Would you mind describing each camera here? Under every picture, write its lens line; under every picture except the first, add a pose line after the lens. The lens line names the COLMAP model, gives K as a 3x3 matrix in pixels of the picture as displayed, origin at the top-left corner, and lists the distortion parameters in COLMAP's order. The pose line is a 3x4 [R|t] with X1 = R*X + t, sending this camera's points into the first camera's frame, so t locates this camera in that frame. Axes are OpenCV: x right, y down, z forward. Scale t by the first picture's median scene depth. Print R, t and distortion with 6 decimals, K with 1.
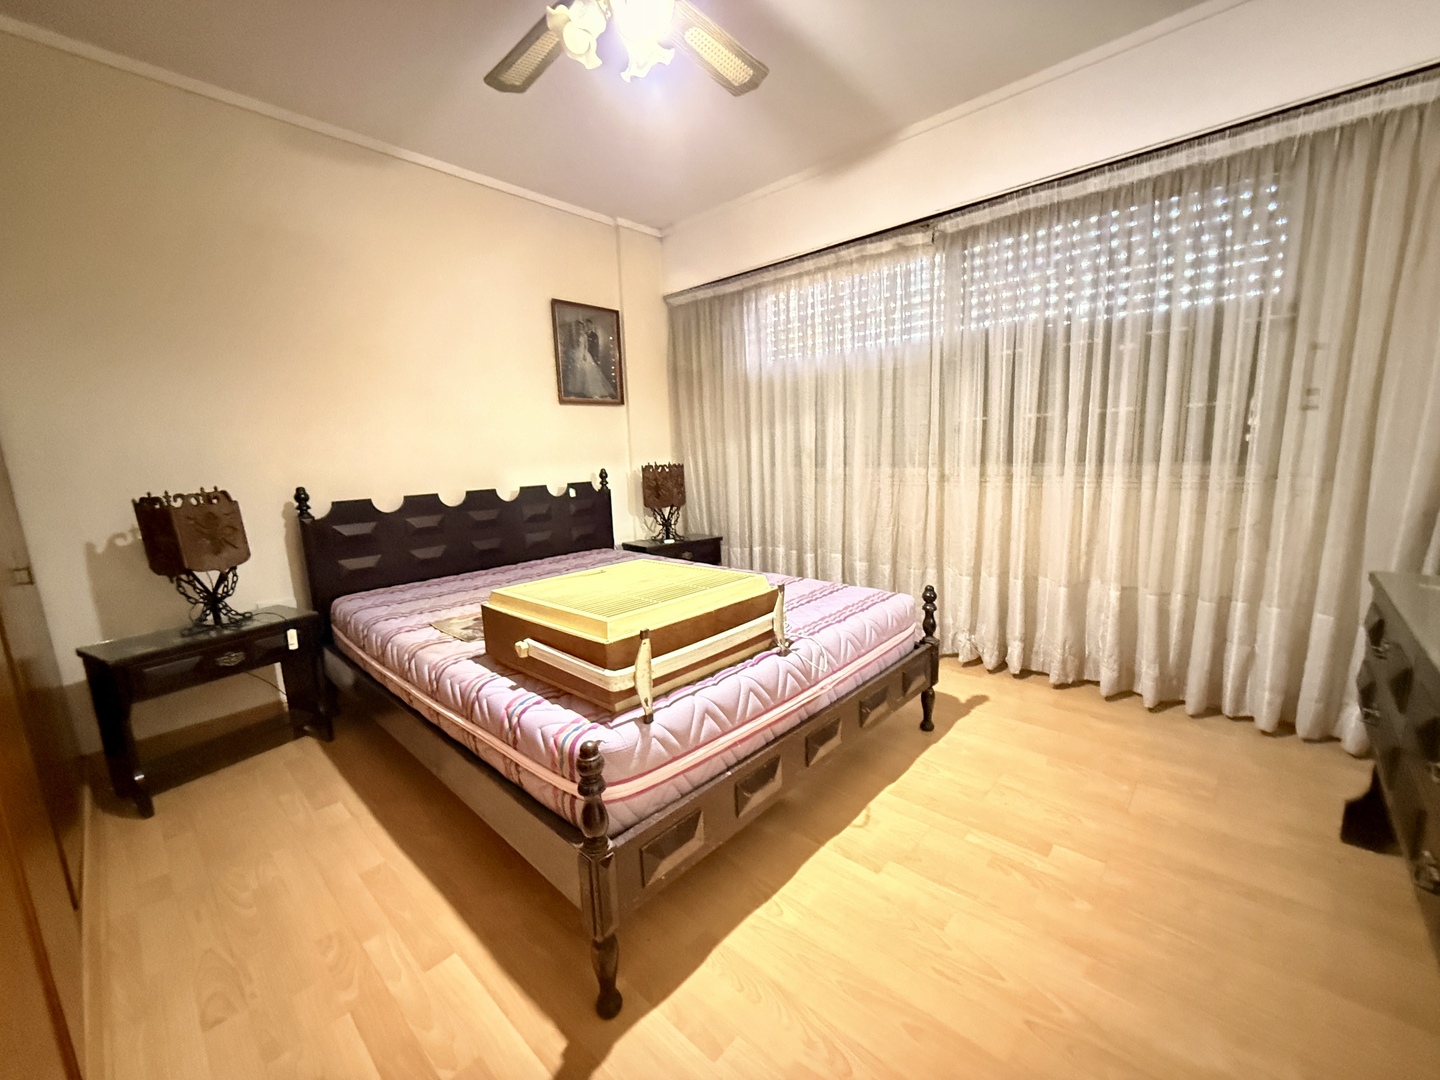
lens RADIAL K [[576.8, 0, 723.1], [0, 576.8, 549.1], [0, 0, 1]] dist [0.000284, -0.000267]
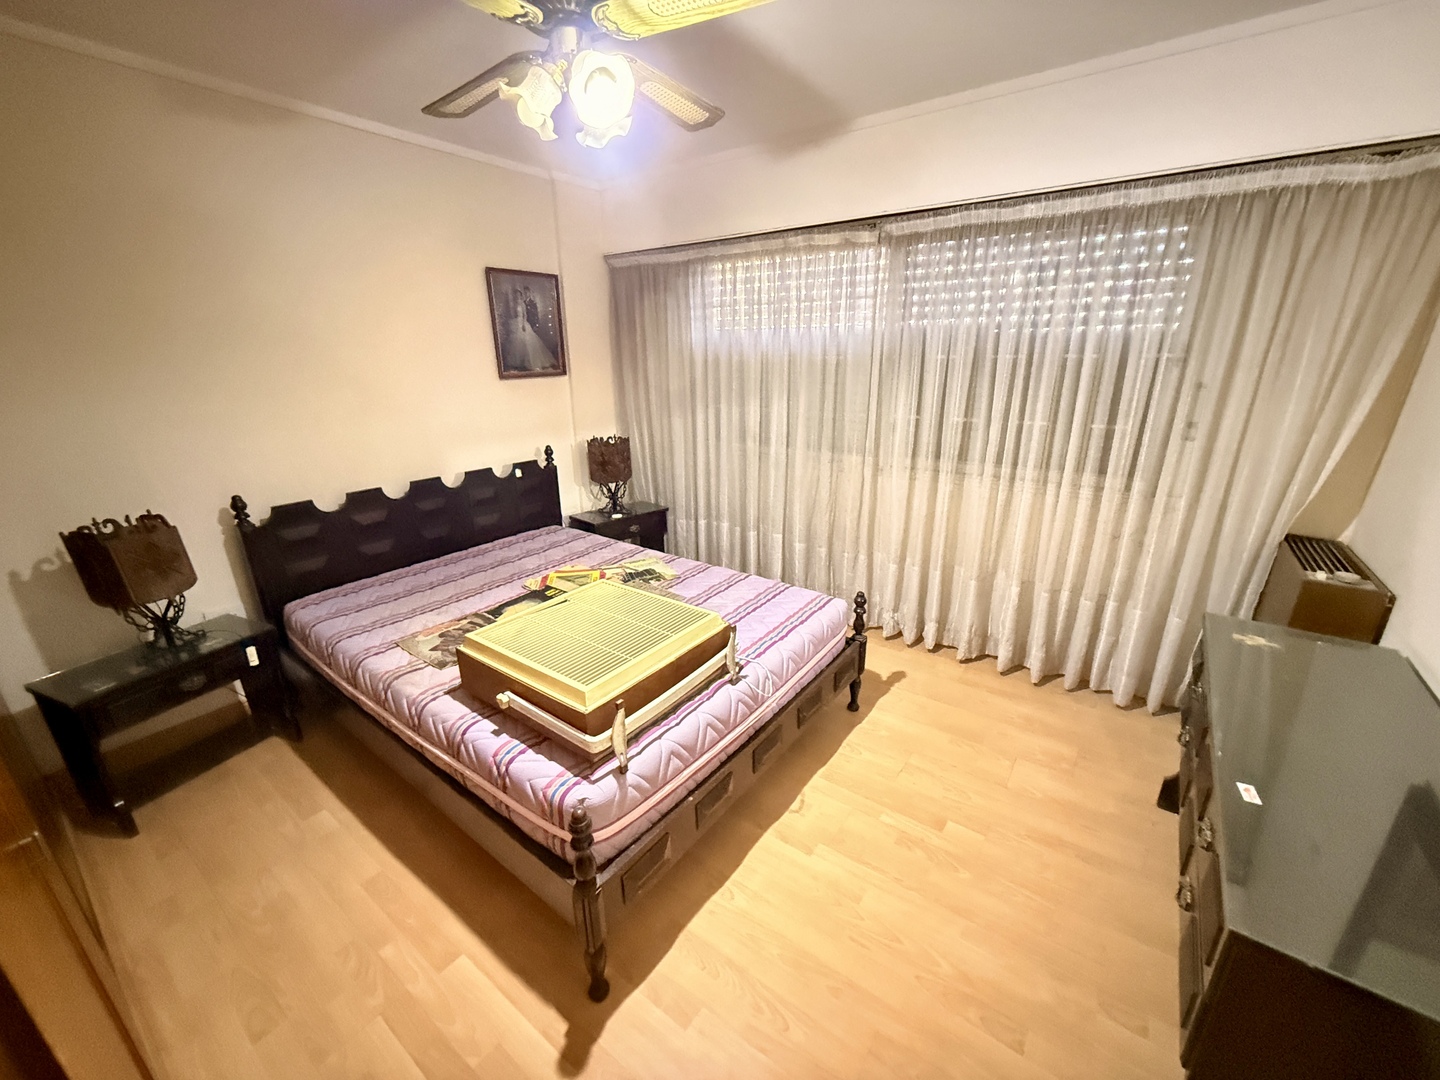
lens RADIAL K [[576.8, 0, 723.1], [0, 576.8, 549.1], [0, 0, 1]] dist [0.000284, -0.000267]
pose [[0.993907, -0.011443, 0.109626, -0.030780], [-0.006266, 0.987121, 0.159855, -0.197593], [-0.110043, -0.159568, 0.981034, -0.059409]]
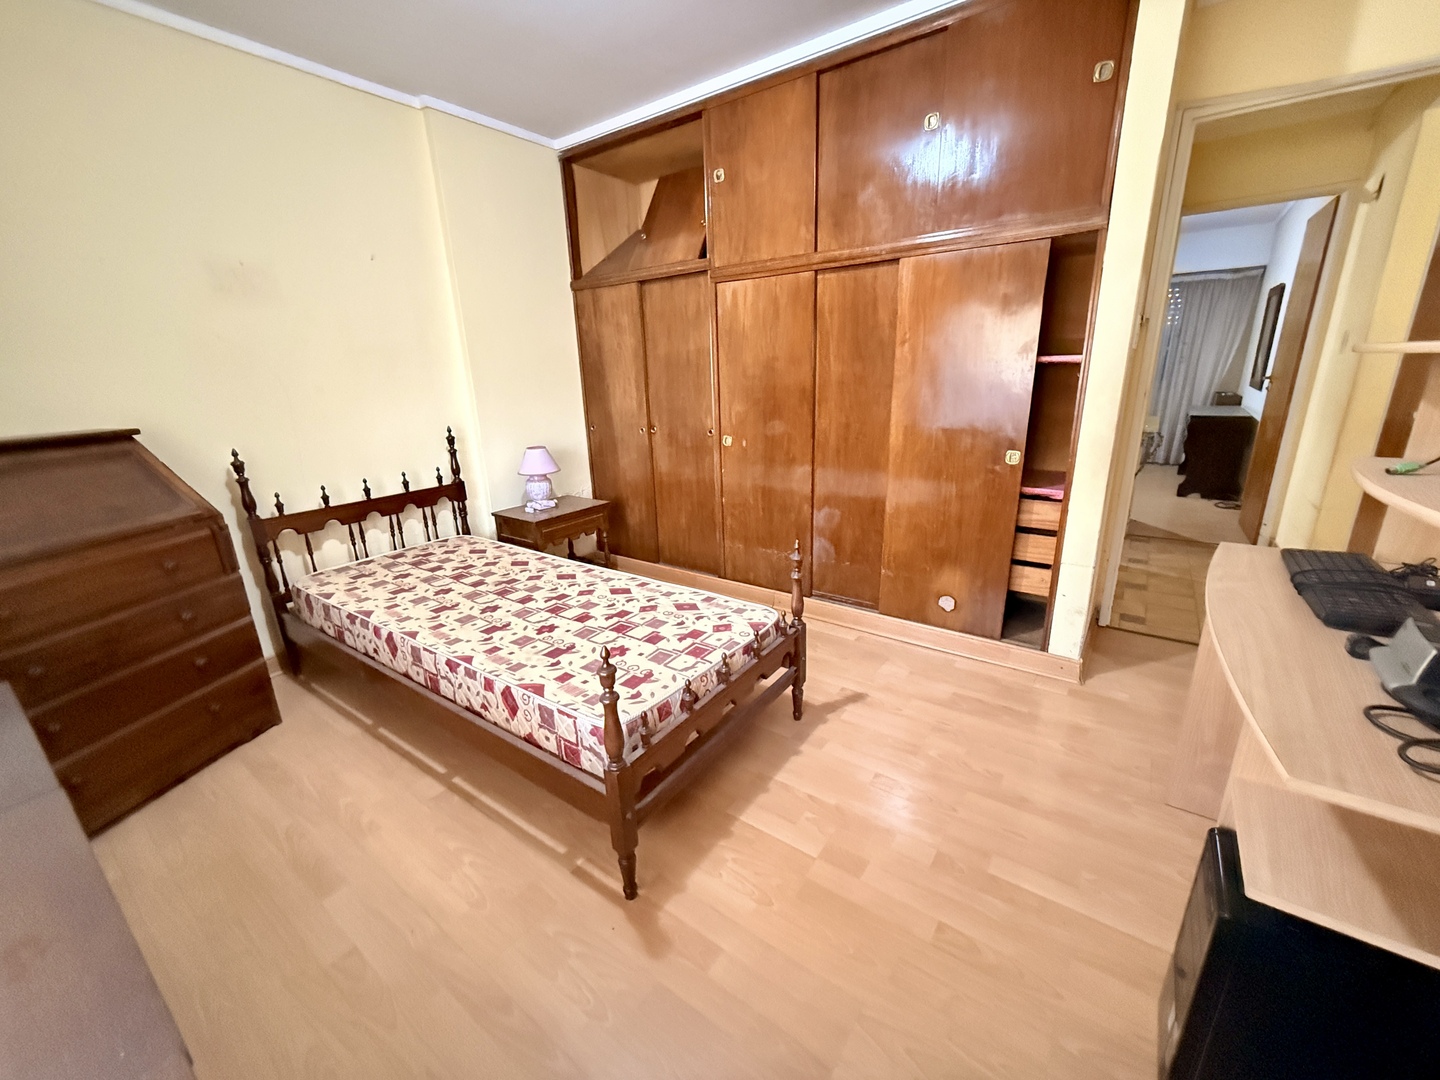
lens RADIAL K [[576.8, 0, 723.1], [0, 576.8, 549.1], [0, 0, 1]] dist [0.000284, -0.000267]
pose [[0.992963, -0.030311, 0.114481, -1.848097], [0.015621, 0.991767, 0.127103, 0.324005], [-0.117391, -0.124420, 0.985261, -1.921372]]
